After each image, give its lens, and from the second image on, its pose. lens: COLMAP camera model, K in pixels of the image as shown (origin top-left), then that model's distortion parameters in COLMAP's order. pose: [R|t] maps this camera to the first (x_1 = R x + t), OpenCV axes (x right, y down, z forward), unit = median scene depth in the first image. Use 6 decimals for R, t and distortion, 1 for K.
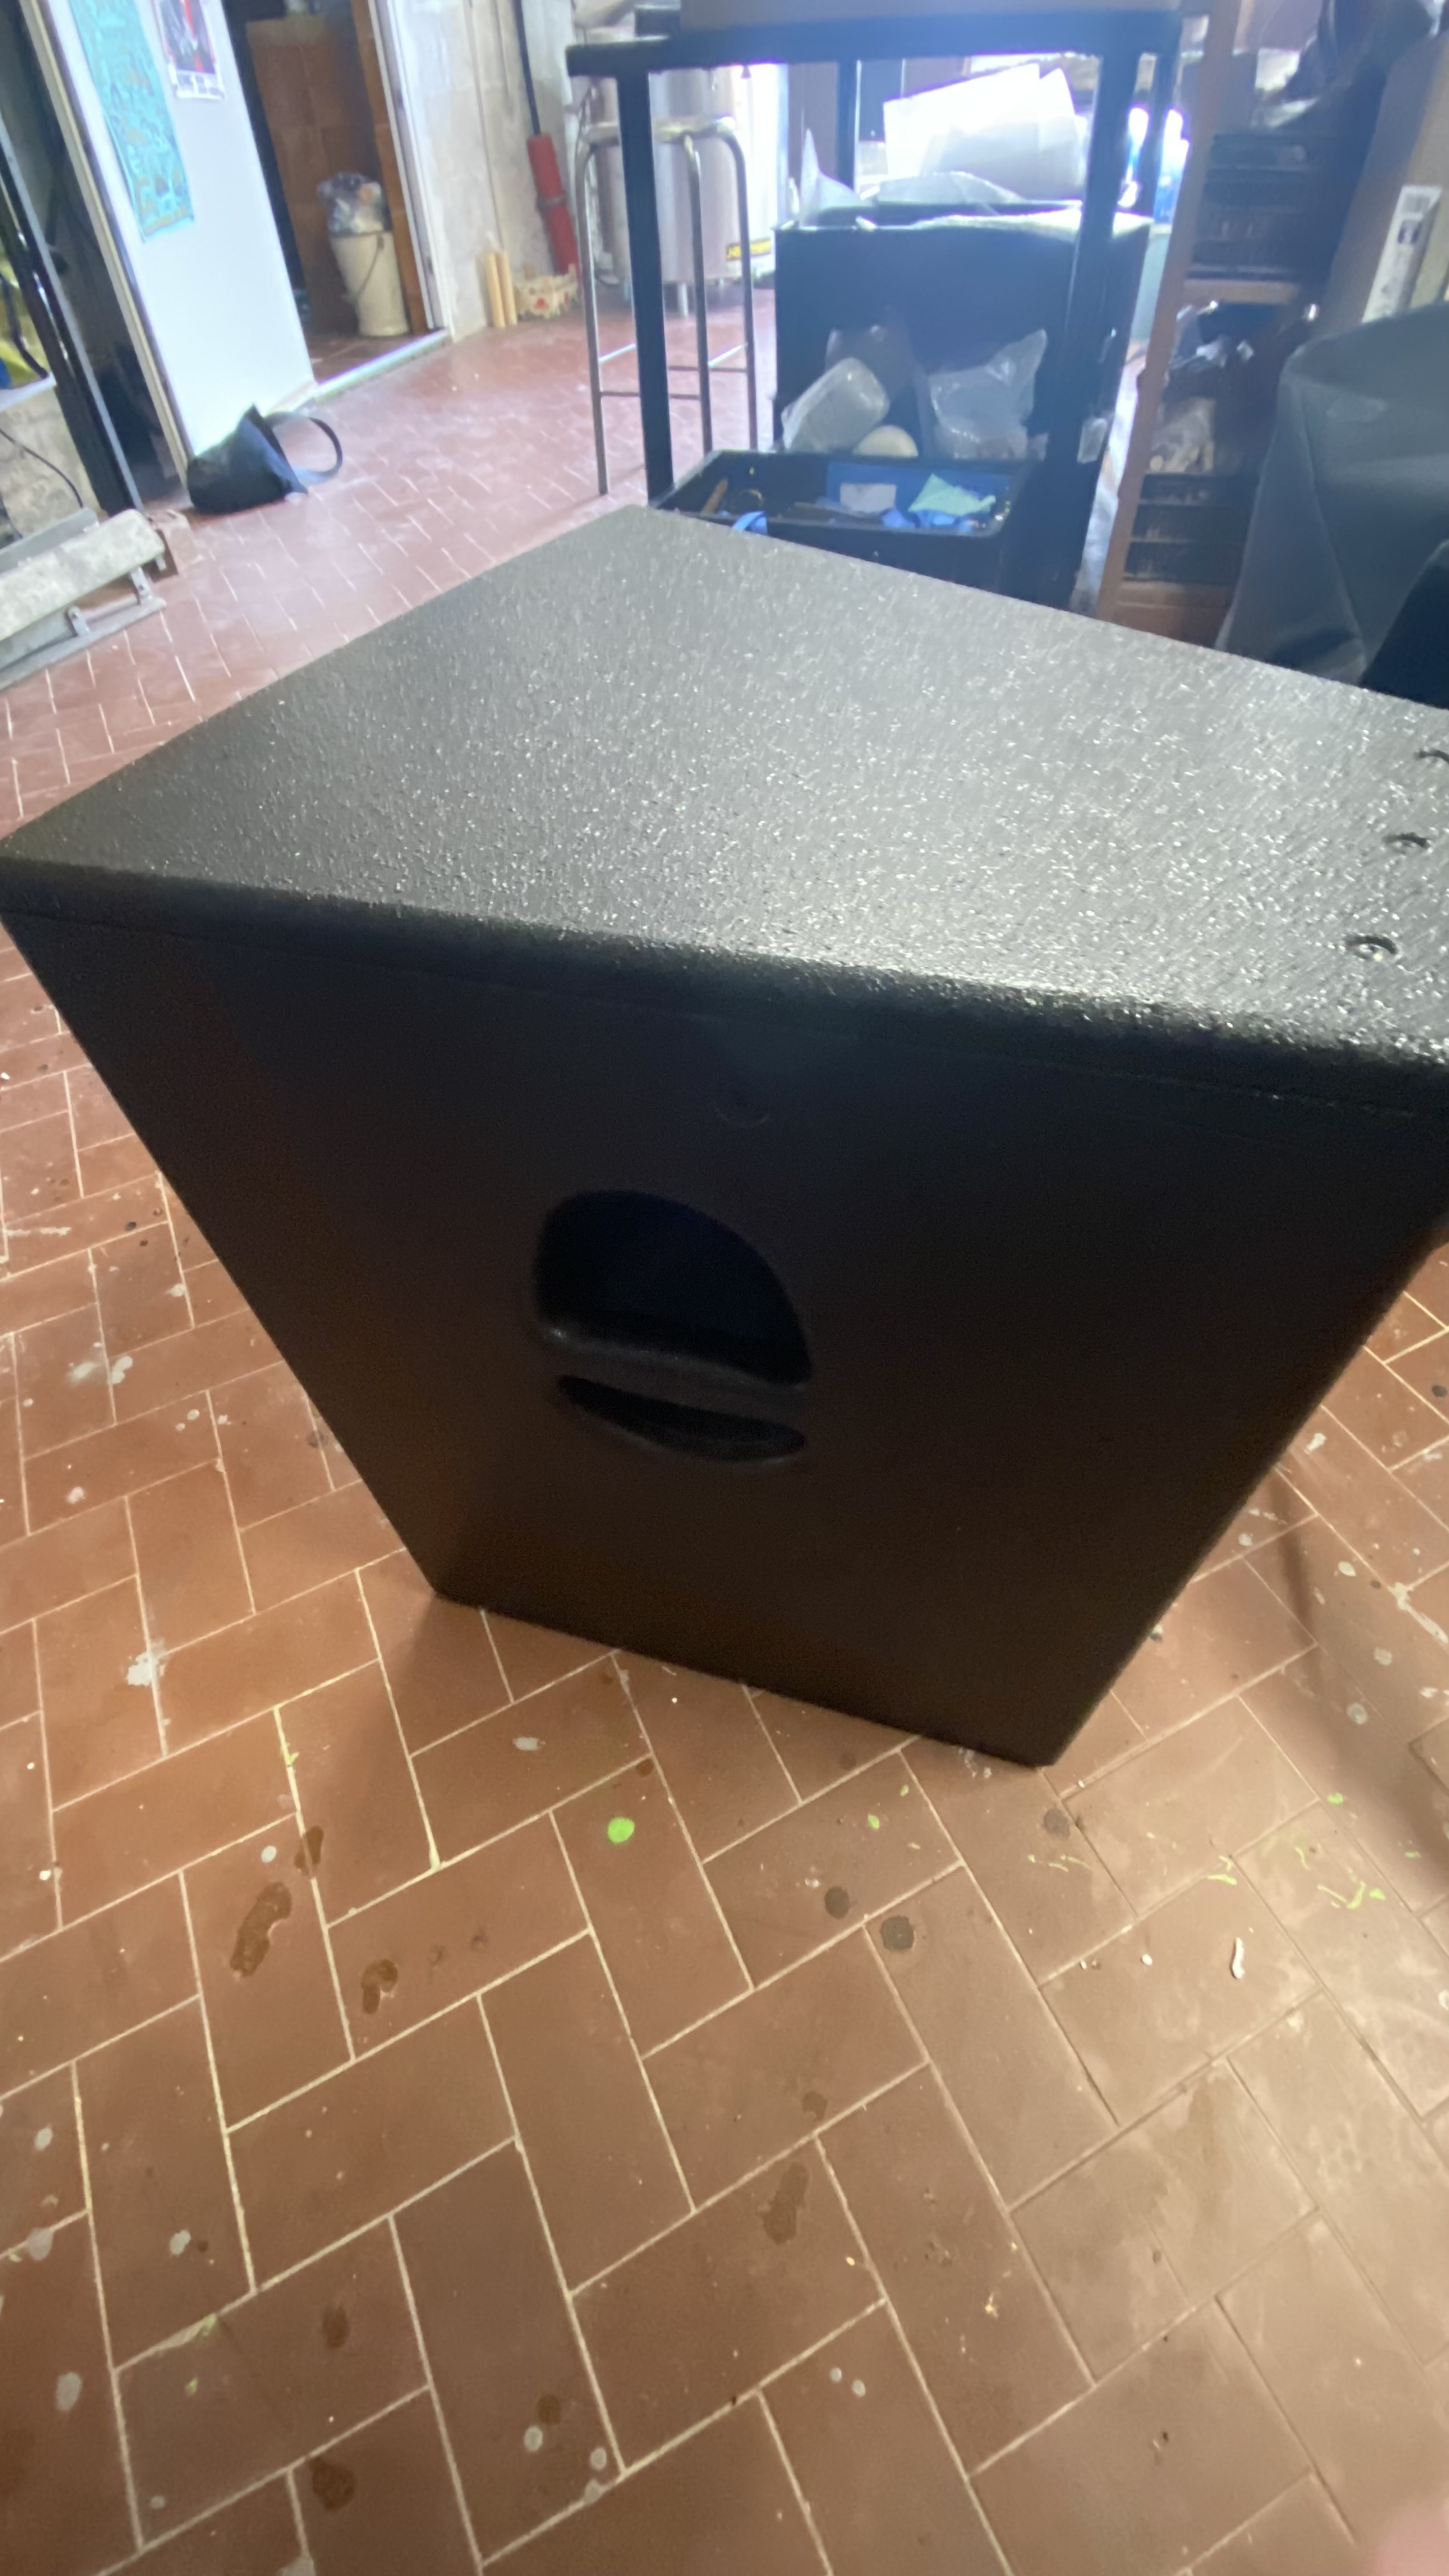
lens RADIAL K [[1048.5, 0, 722.4], [0, 1048.5, 1281.3], [0, 0, 1]] dist [0.015591, -0.018111]
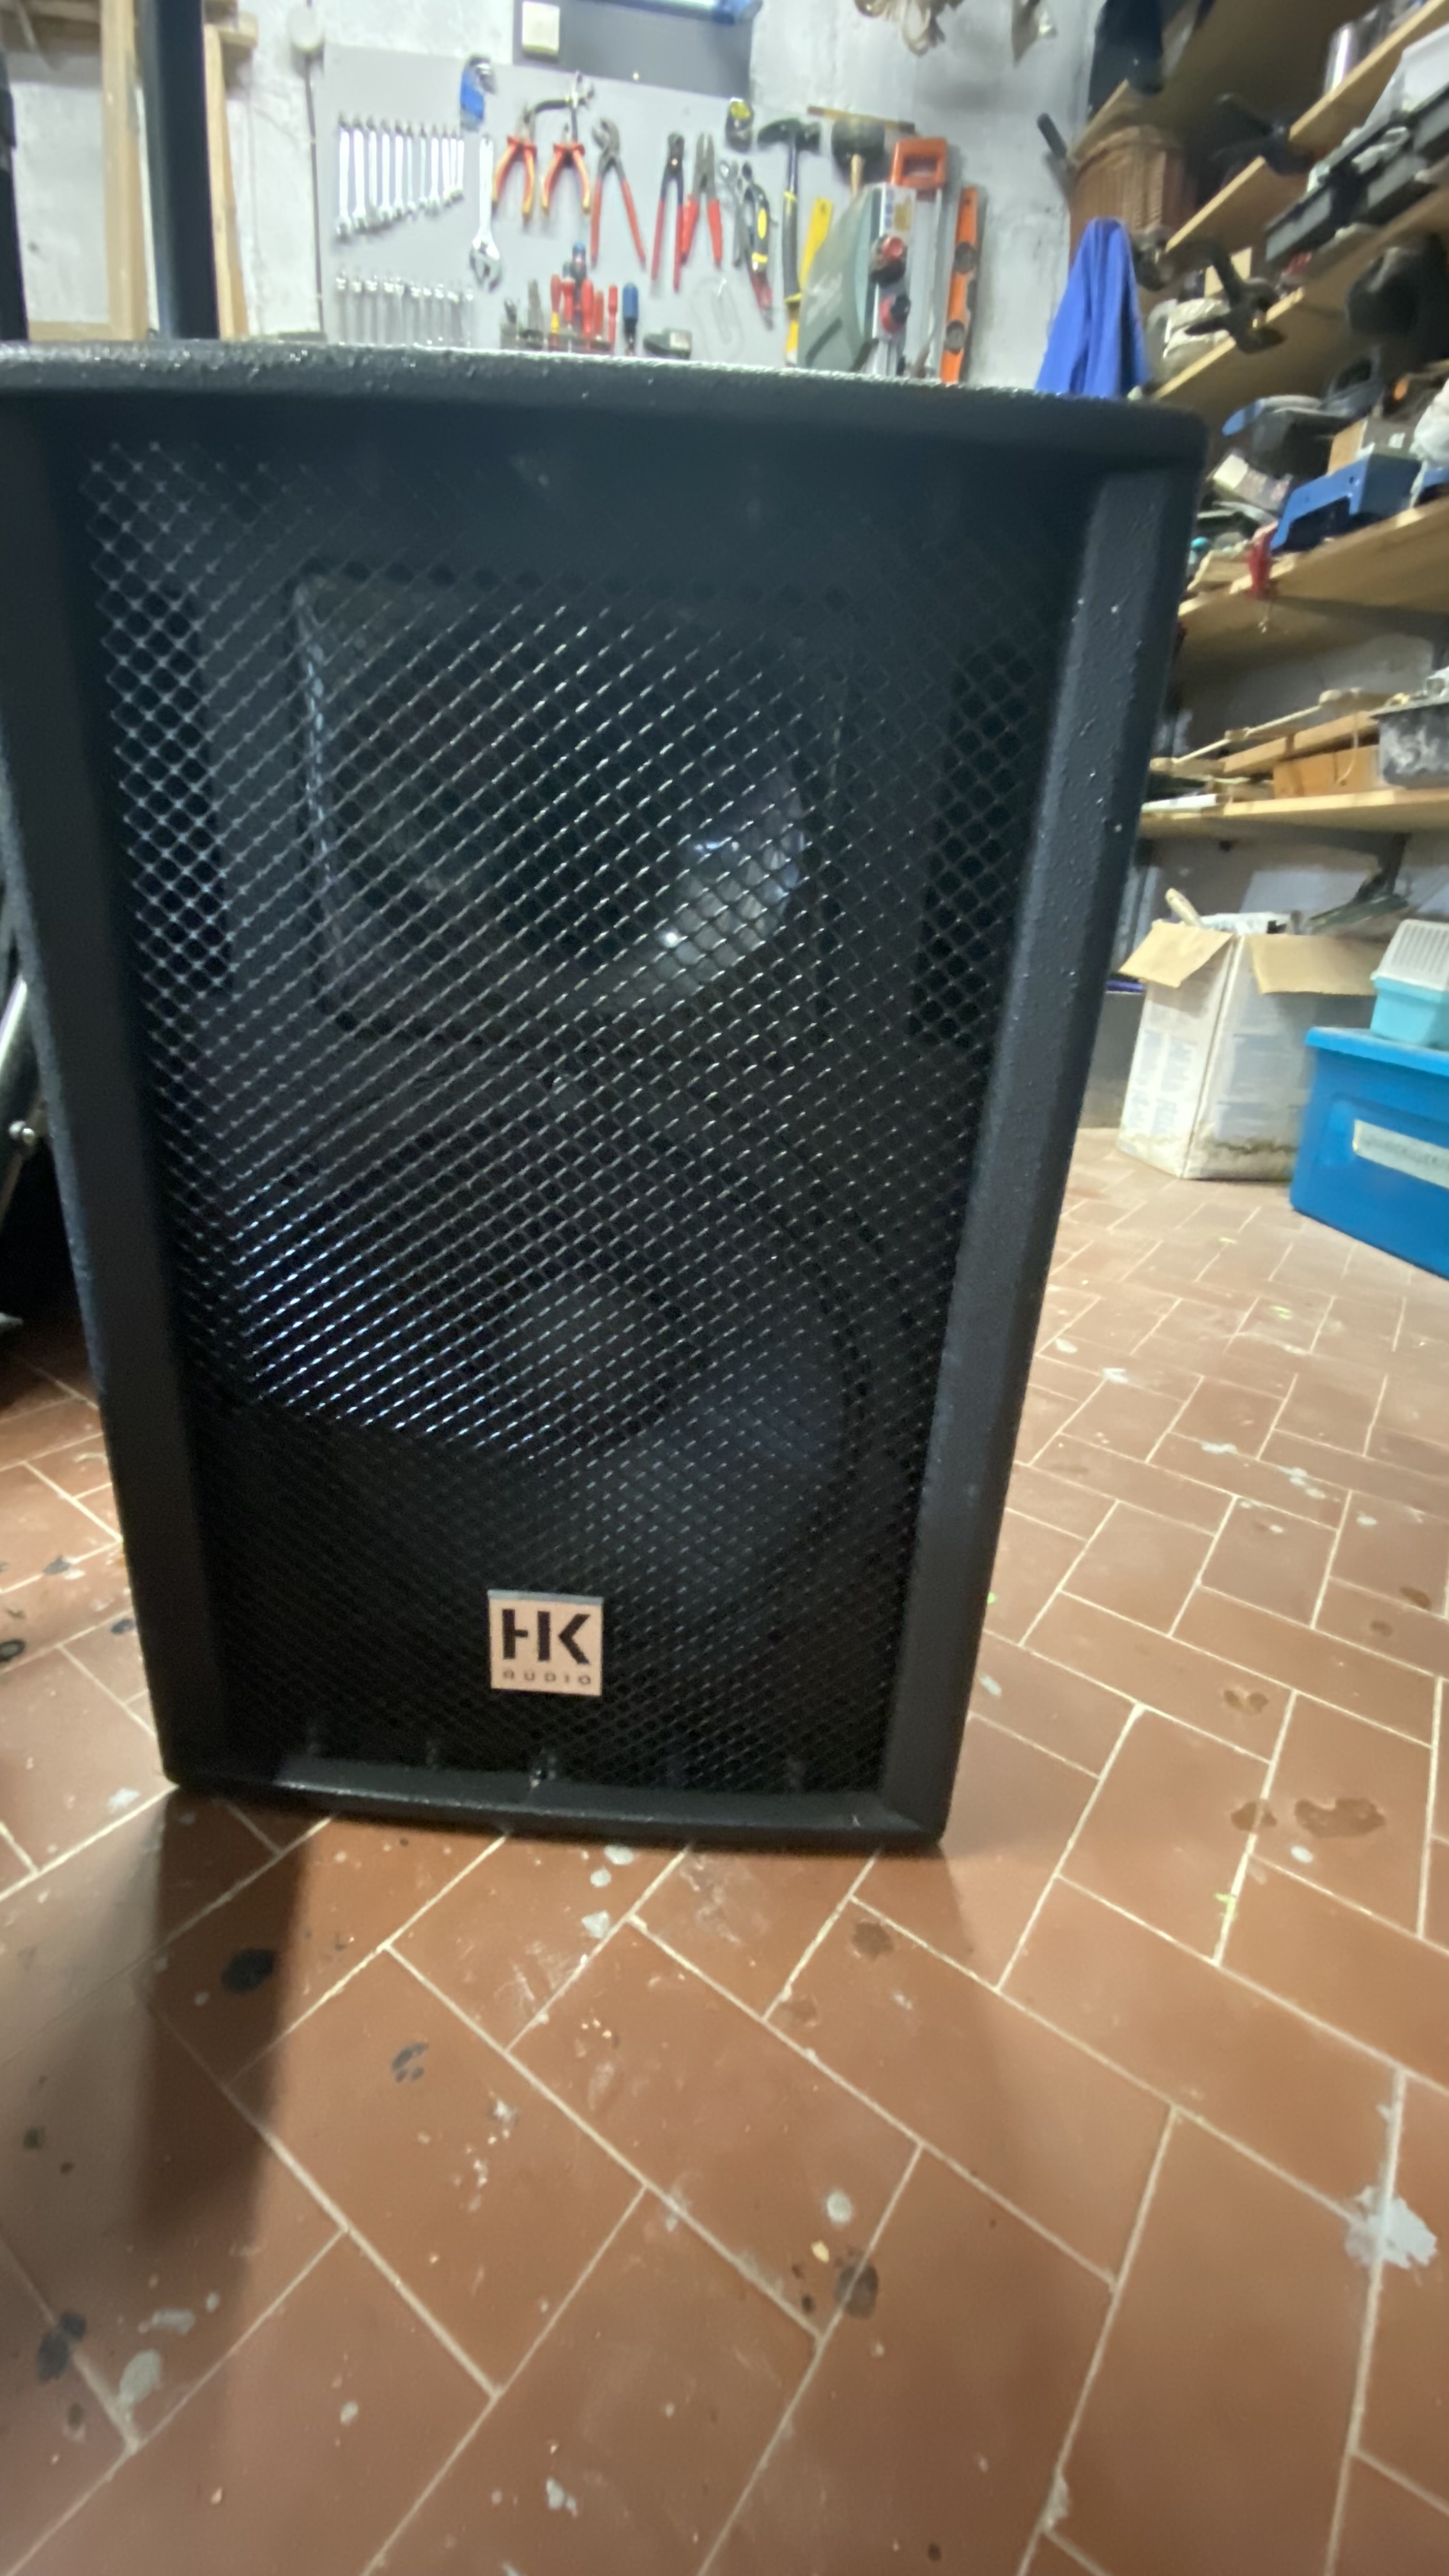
lens RADIAL K [[1048.5, 0, 722.4], [0, 1048.5, 1281.3], [0, 0, 1]] dist [0.015591, -0.018111]
pose [[-0.471784, -0.310819, 0.825113, -0.722432], [0.660985, 0.494661, 0.564278, -0.390090], [-0.583540, 0.811604, -0.027926, 0.900623]]
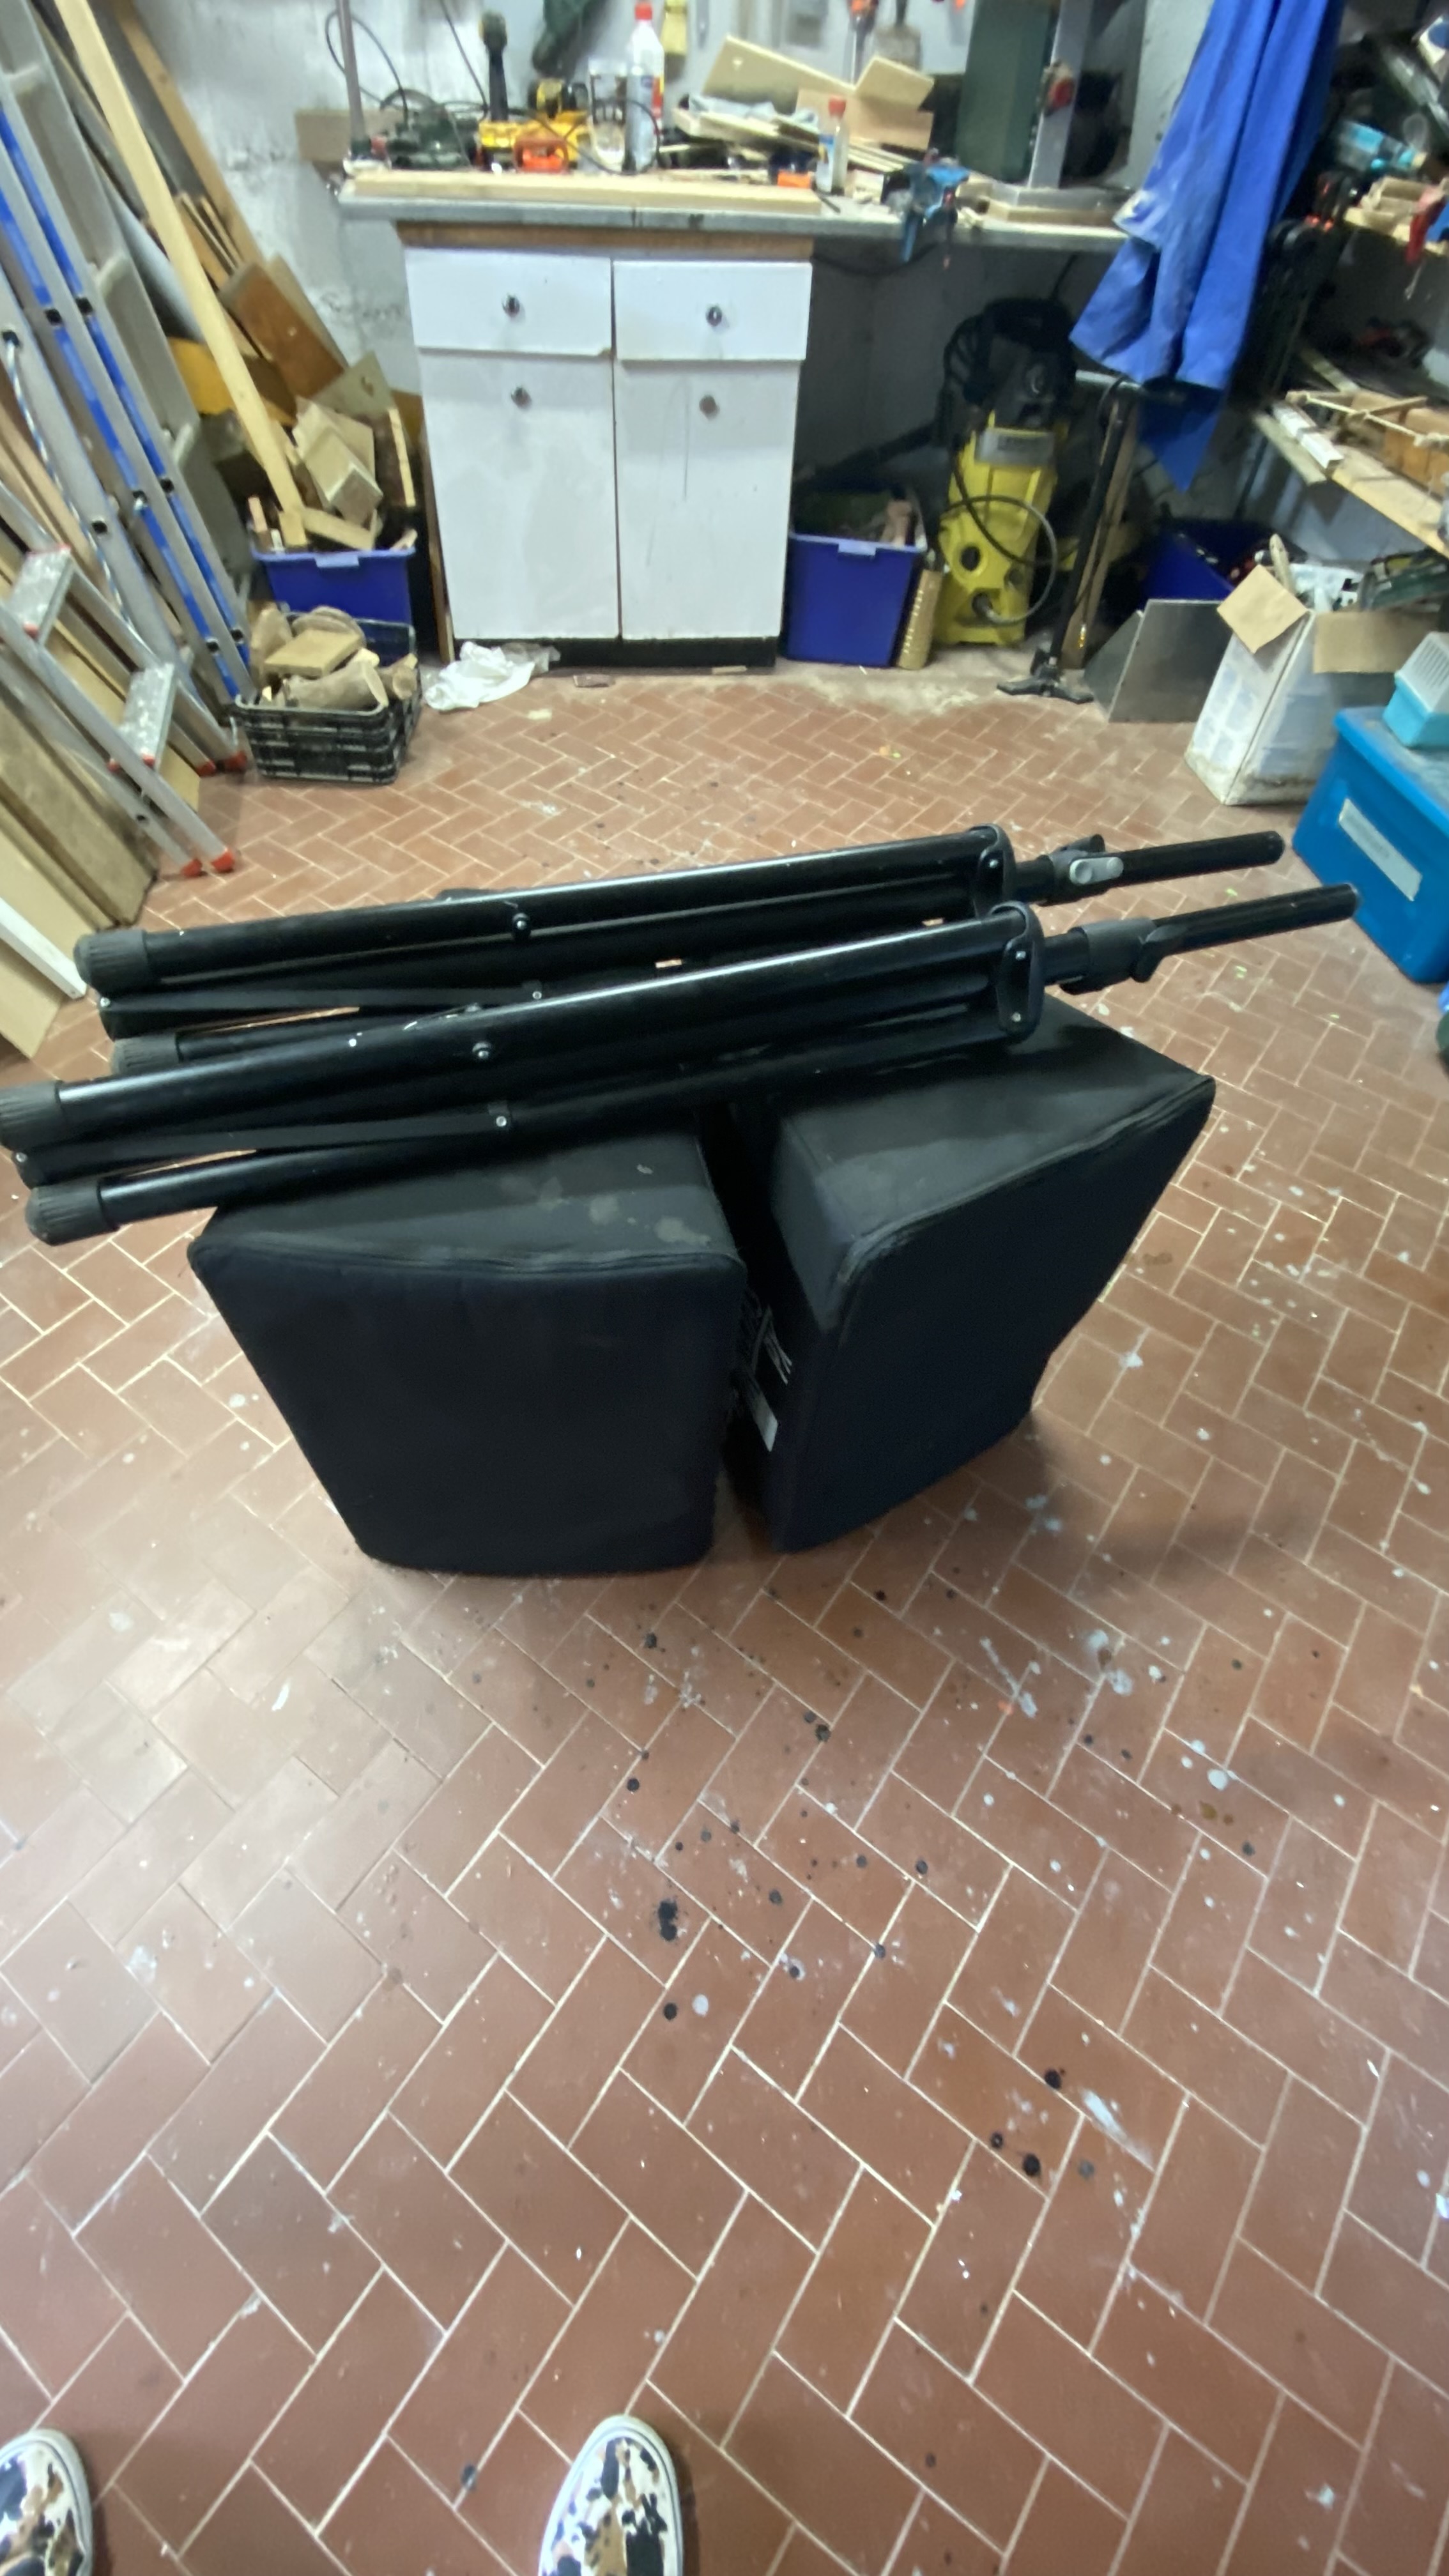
lens RADIAL K [[1043.7, 0, 720.3], [0, 1043.7, 1284.7], [0, 0, 1]] dist [0.015429, -0.018133]
pose [[-0.460718, -0.705790, 0.538145, -1.236472], [0.669215, 0.122033, 0.732979, -1.737625], [-0.583001, 0.697831, 0.416103, 0.582322]]
